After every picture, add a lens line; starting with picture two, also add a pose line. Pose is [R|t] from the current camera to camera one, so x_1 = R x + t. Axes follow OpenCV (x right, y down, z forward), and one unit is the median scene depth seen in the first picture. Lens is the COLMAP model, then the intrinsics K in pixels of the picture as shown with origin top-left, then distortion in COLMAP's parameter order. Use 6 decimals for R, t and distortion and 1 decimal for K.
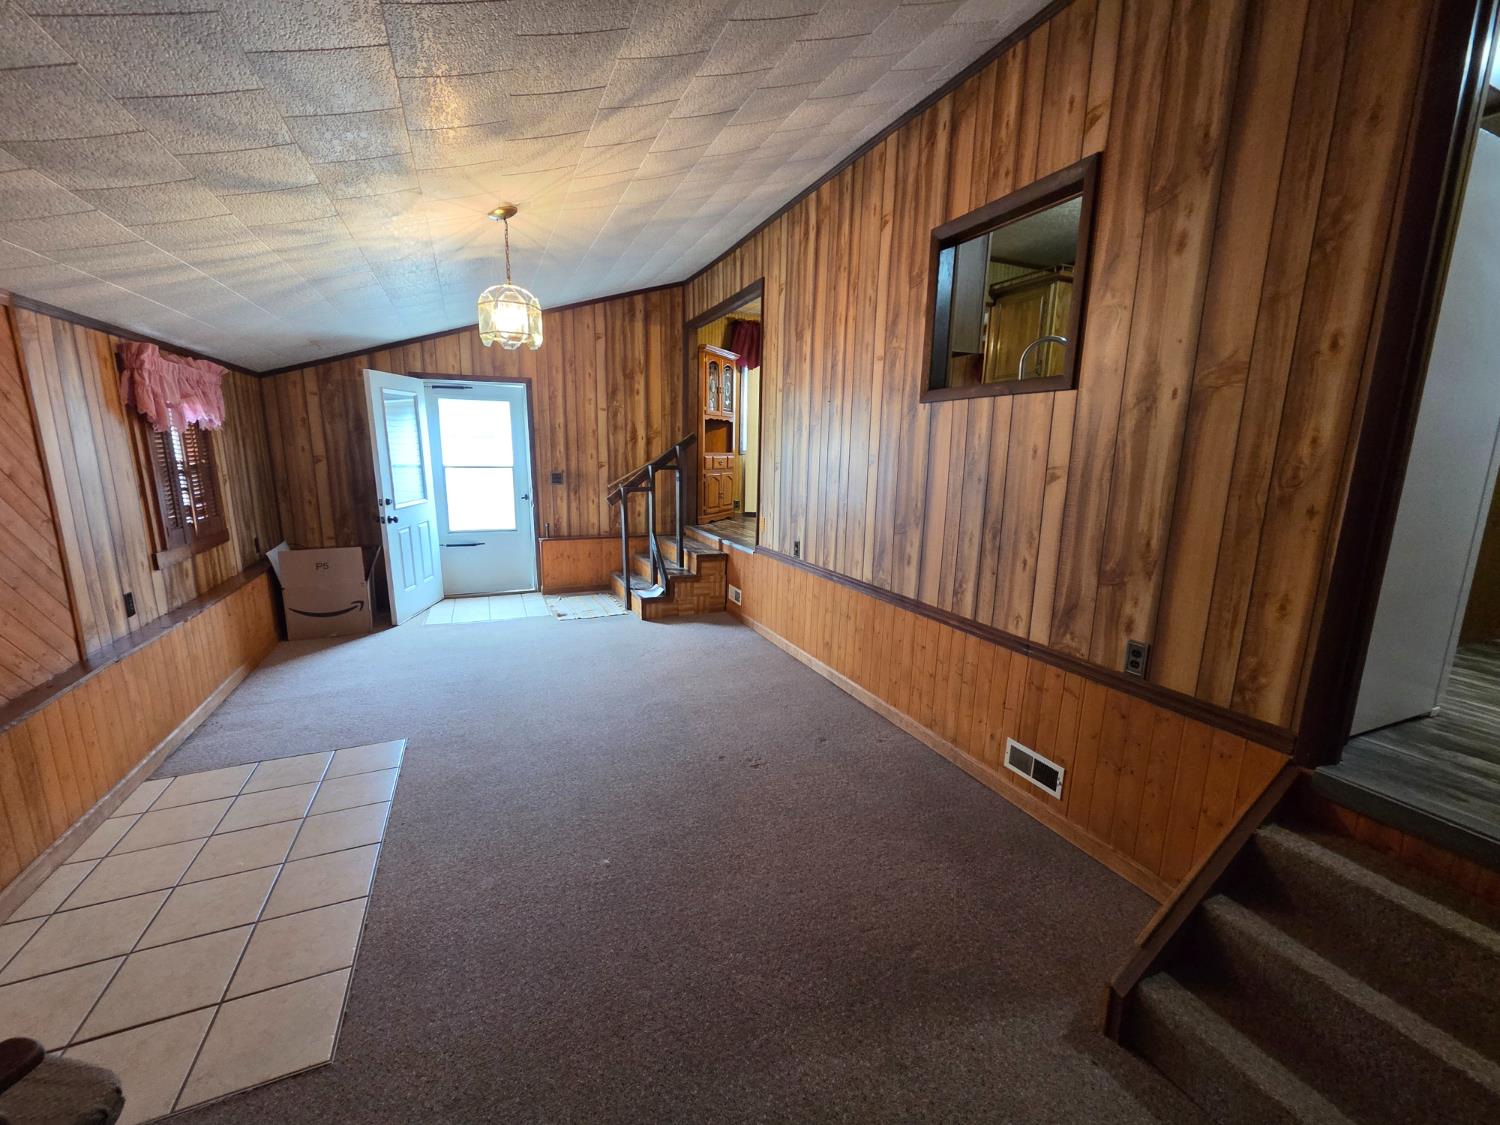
lens RADIAL K [[615.1, 0, 745.7], [0, 615.1, 566.8], [0, 0, 1]] dist [-0.000711, -0.001034]
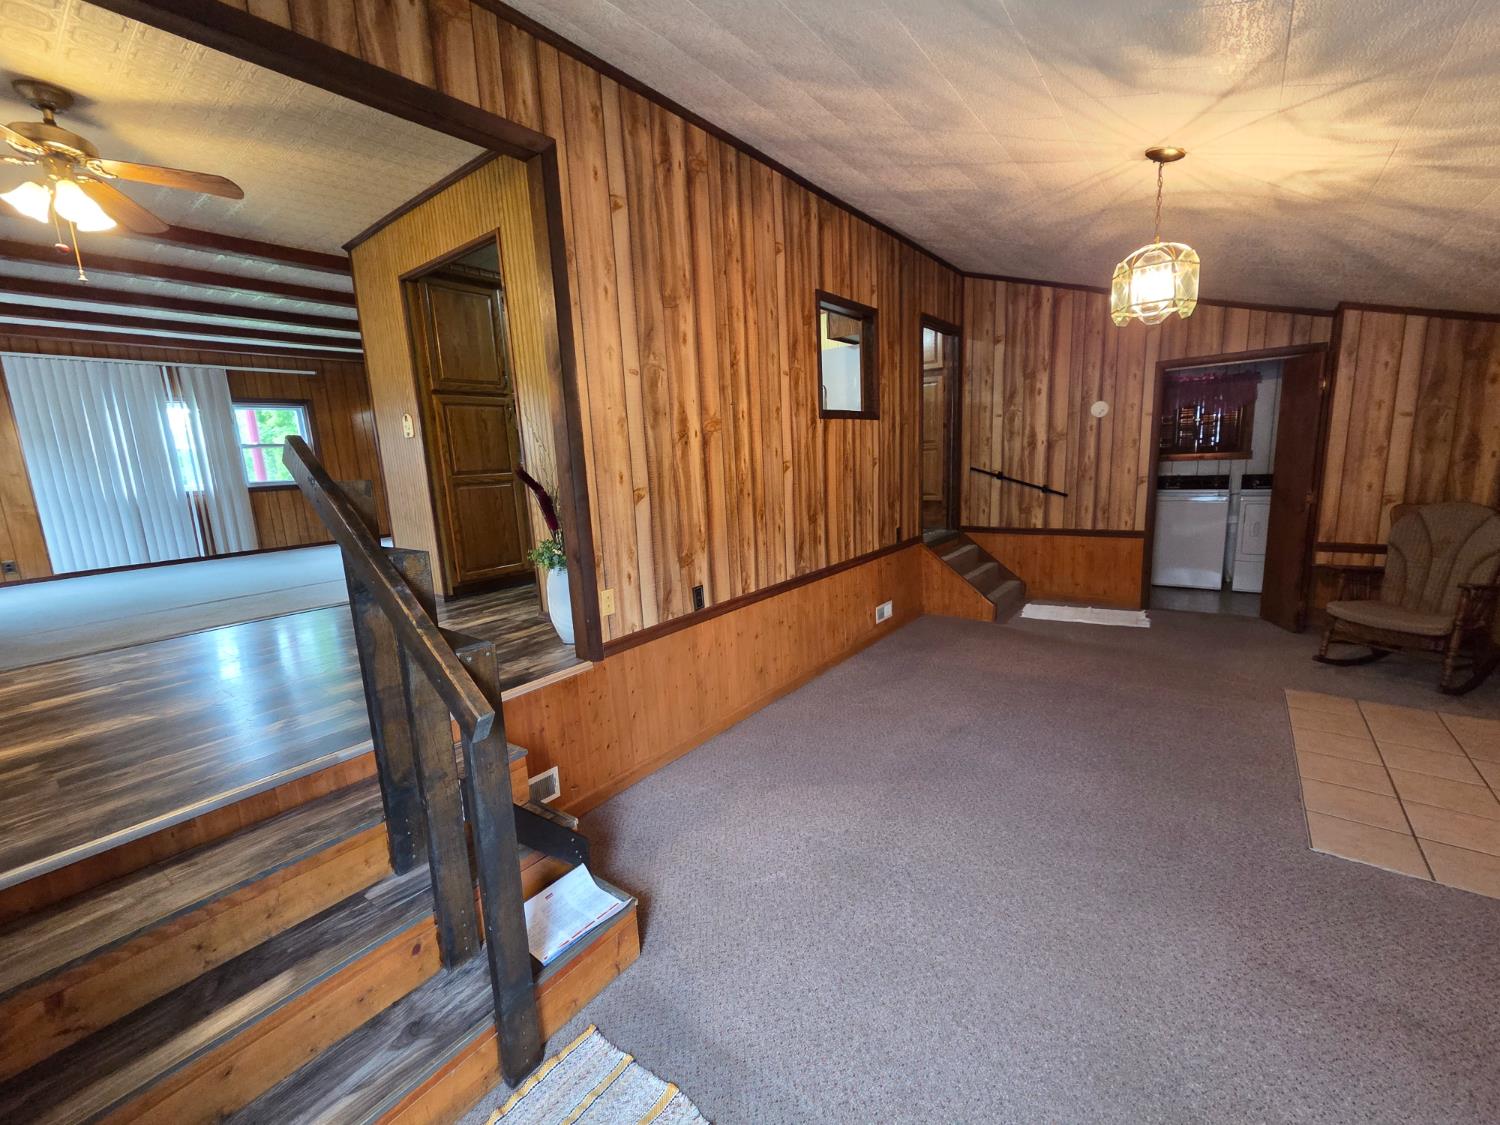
lens RADIAL K [[615.1, 0, 745.7], [0, 615.1, 566.8], [0, 0, 1]] dist [-0.000711, -0.001034]
pose [[-0.478040, -0.147501, 0.865864, -0.736038], [0.210809, 0.937717, 0.276129, -0.326738], [-0.852665, 0.314533, -0.417172, 1.597784]]
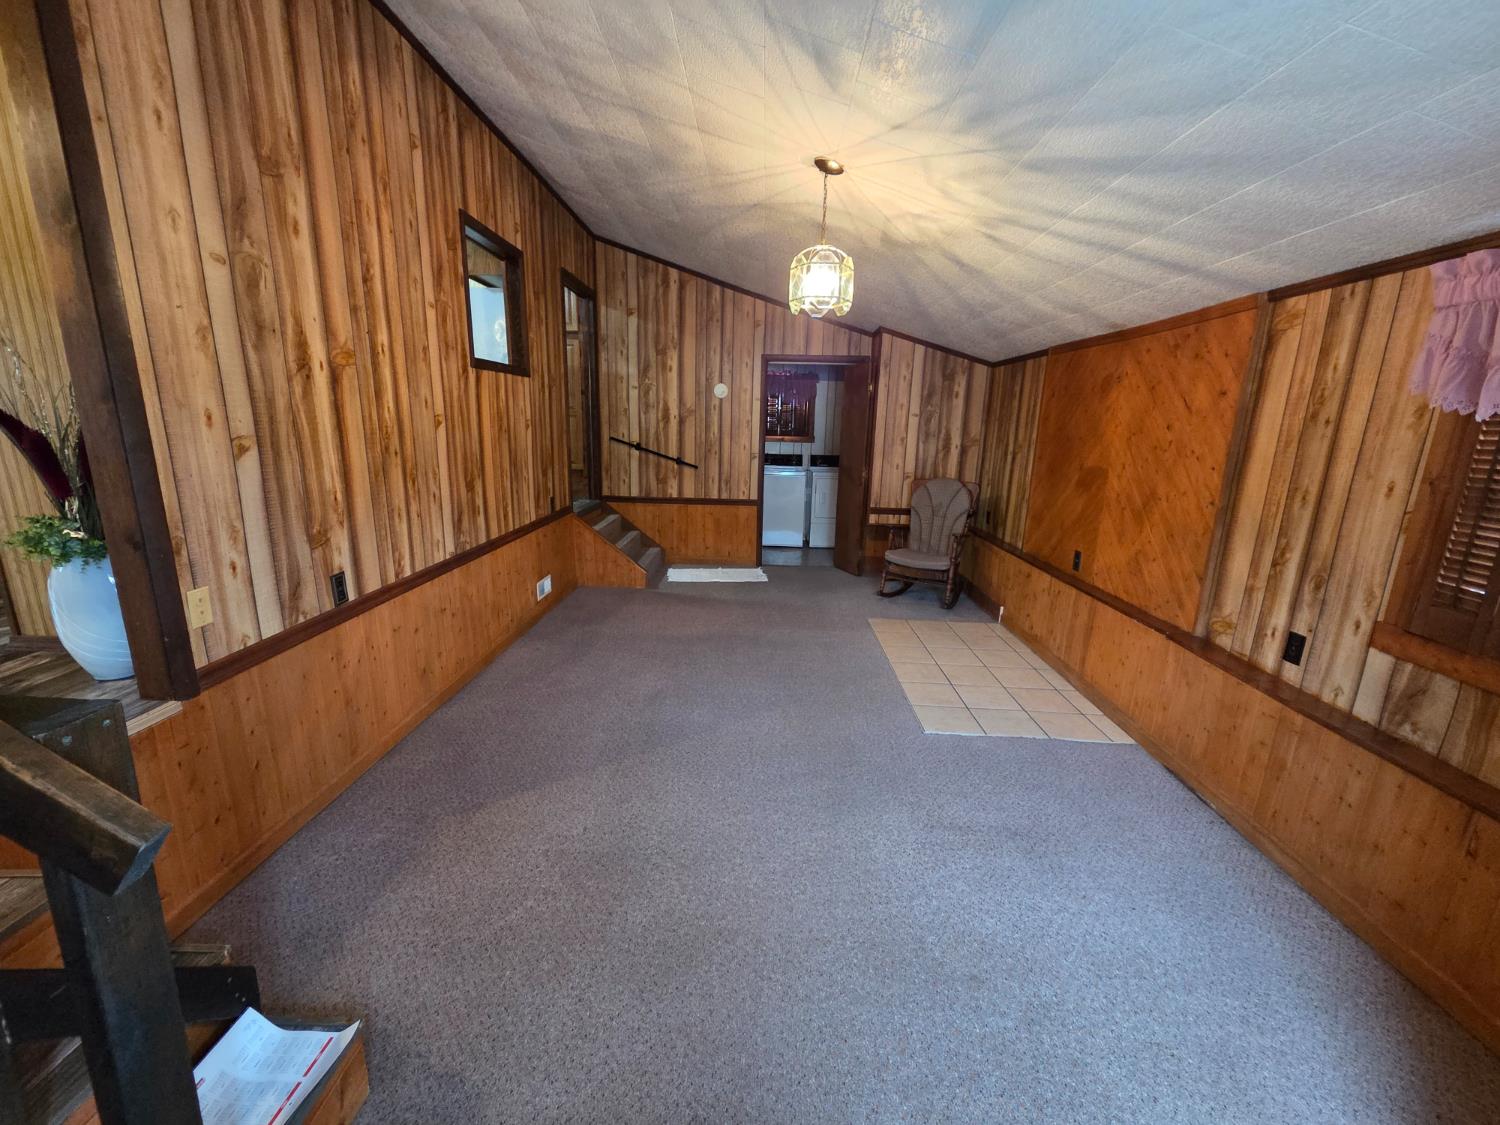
lens RADIAL K [[615.1, 0, 745.7], [0, 615.1, 566.8], [0, 0, 1]] dist [-0.000711, -0.001034]
pose [[-0.902976, -0.134655, 0.408048, -0.598346], [0.045111, 0.914674, 0.401667, -0.322880], [-0.427317, 0.381103, -0.819854, 1.650672]]
